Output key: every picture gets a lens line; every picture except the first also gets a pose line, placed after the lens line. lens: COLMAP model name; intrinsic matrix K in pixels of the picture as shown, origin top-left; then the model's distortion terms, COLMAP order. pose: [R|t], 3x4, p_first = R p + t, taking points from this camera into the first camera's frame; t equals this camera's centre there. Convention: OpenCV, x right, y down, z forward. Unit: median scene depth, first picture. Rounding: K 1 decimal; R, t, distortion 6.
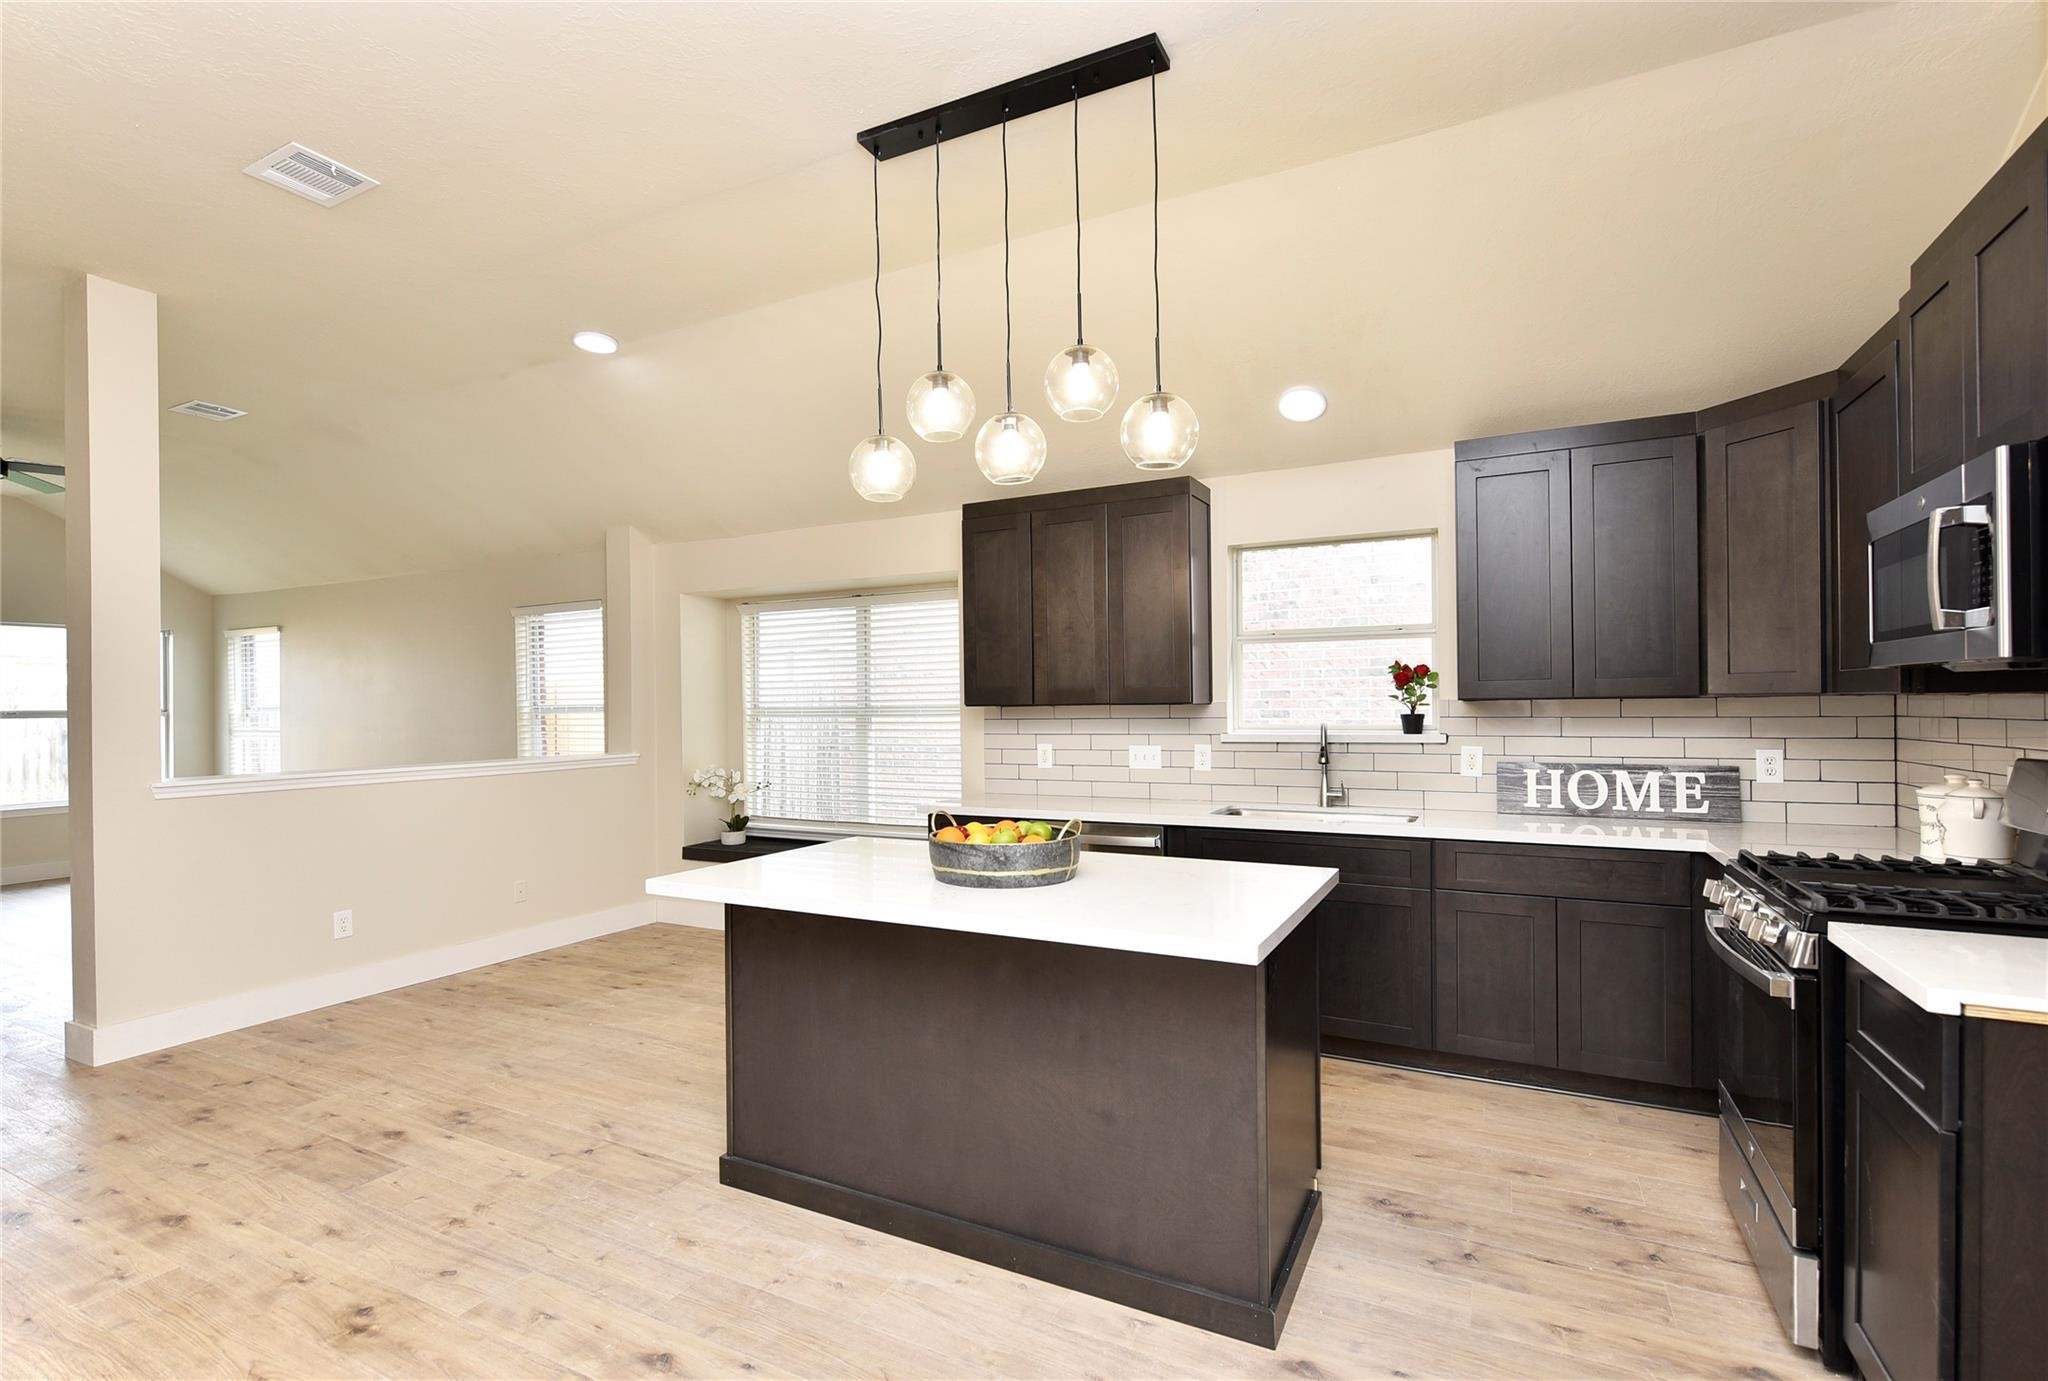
lens RADIAL K [[956.1, 0, 1017.4], [0, 956.1, 711.1], [0, 0, 1]] dist [-0.009307, 0.000067]
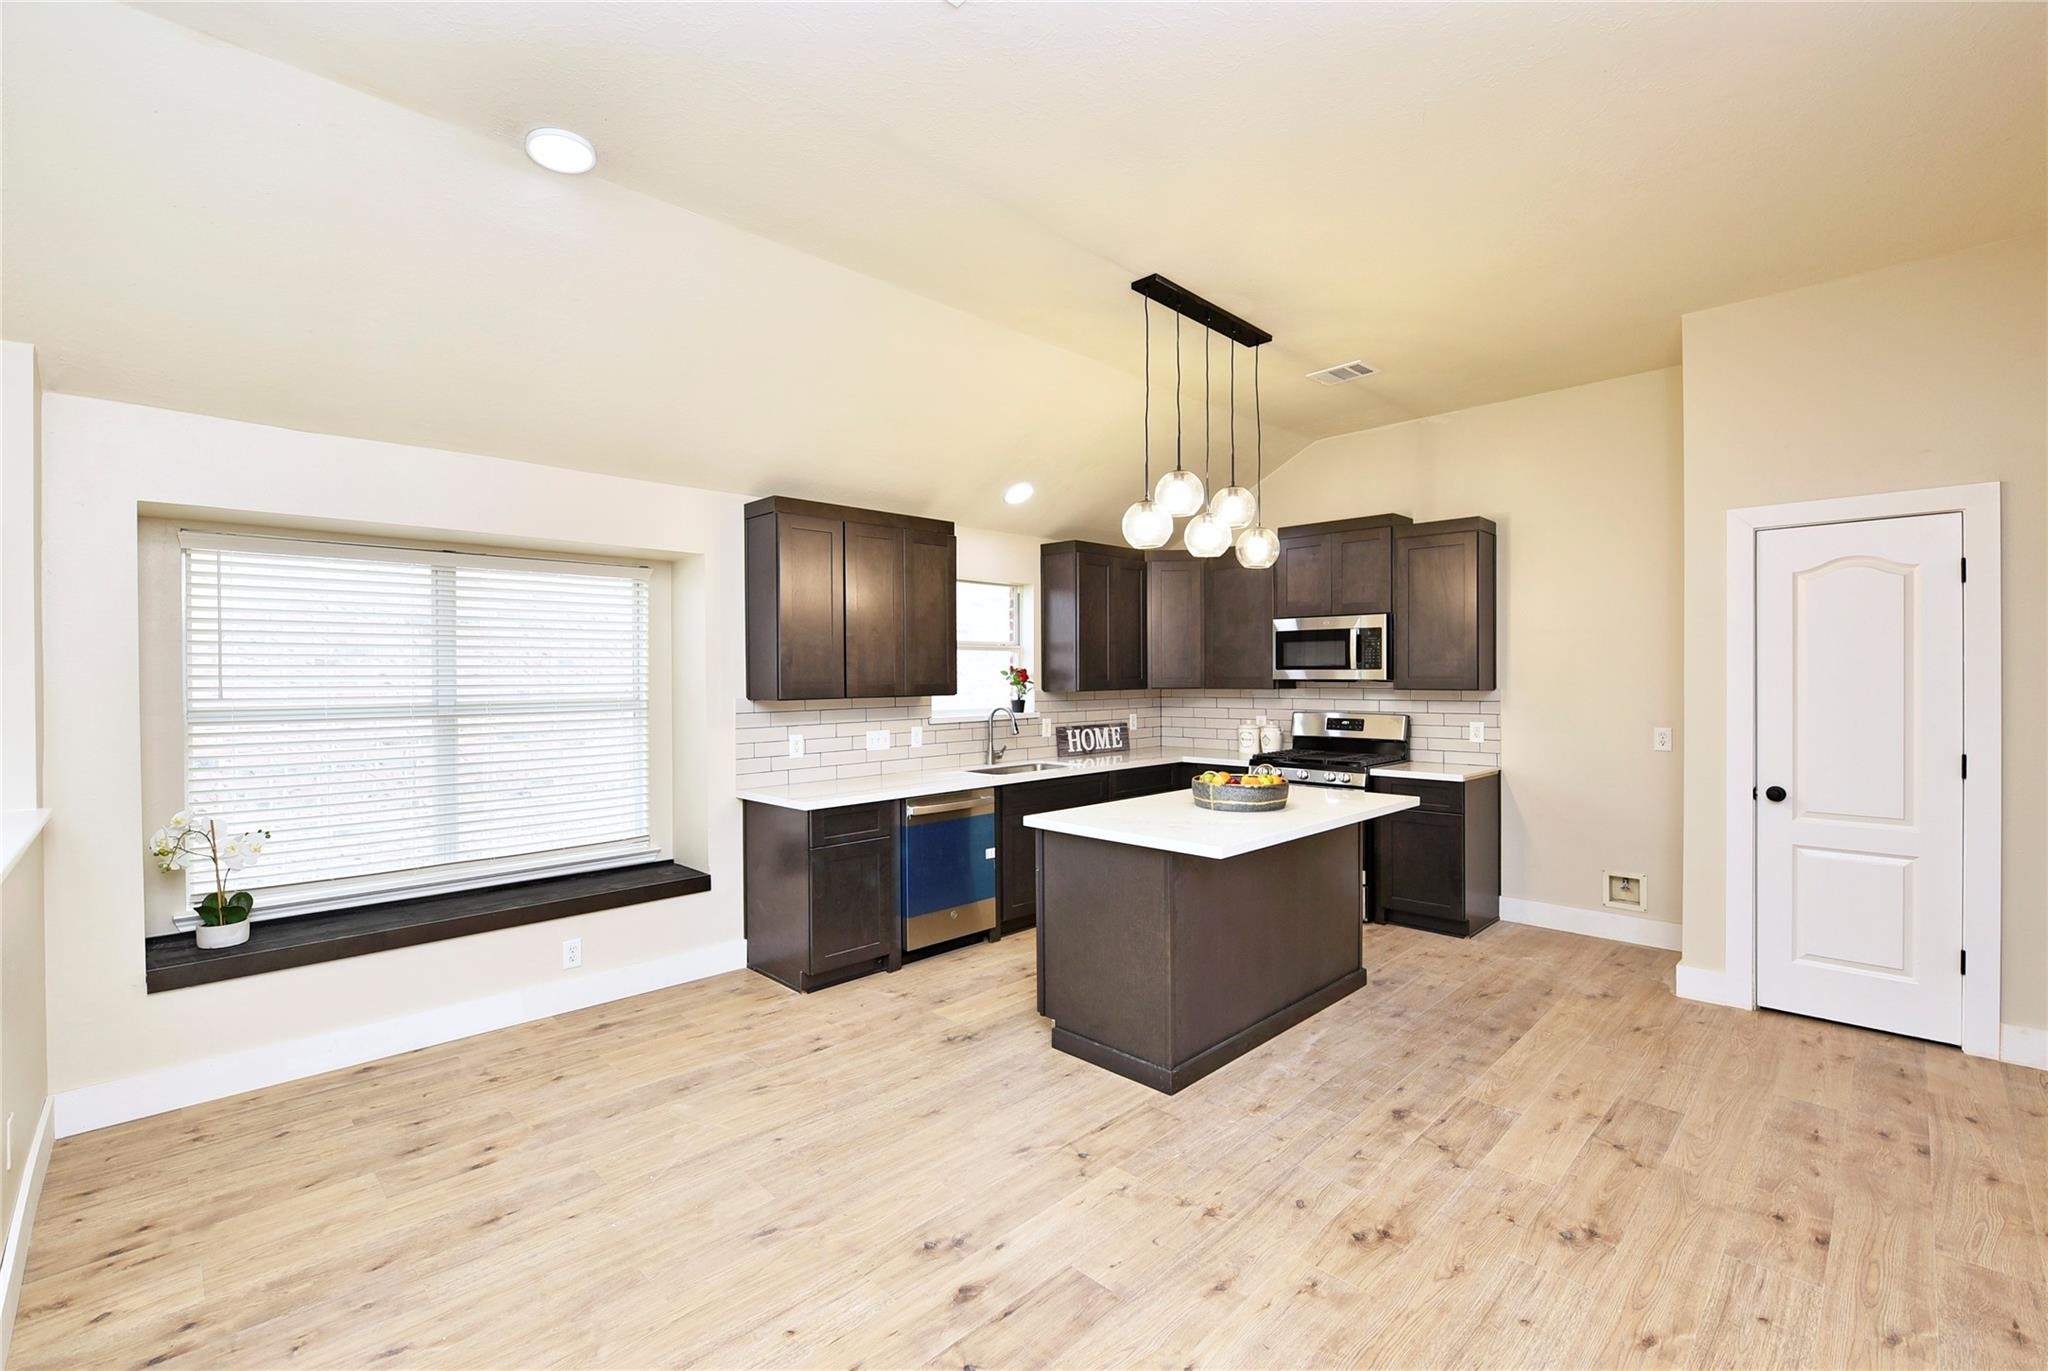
lens RADIAL K [[885.6, 0, 1008.0], [0, 885.6, 674.4], [0, 0, 1]] dist [-0.011368, -0.000811]
pose [[0.319057, 0.009189, 0.947691, -0.938331], [0.011266, 0.999846, -0.013488, -0.018445], [-0.947669, 0.014980, 0.318904, 0.538092]]
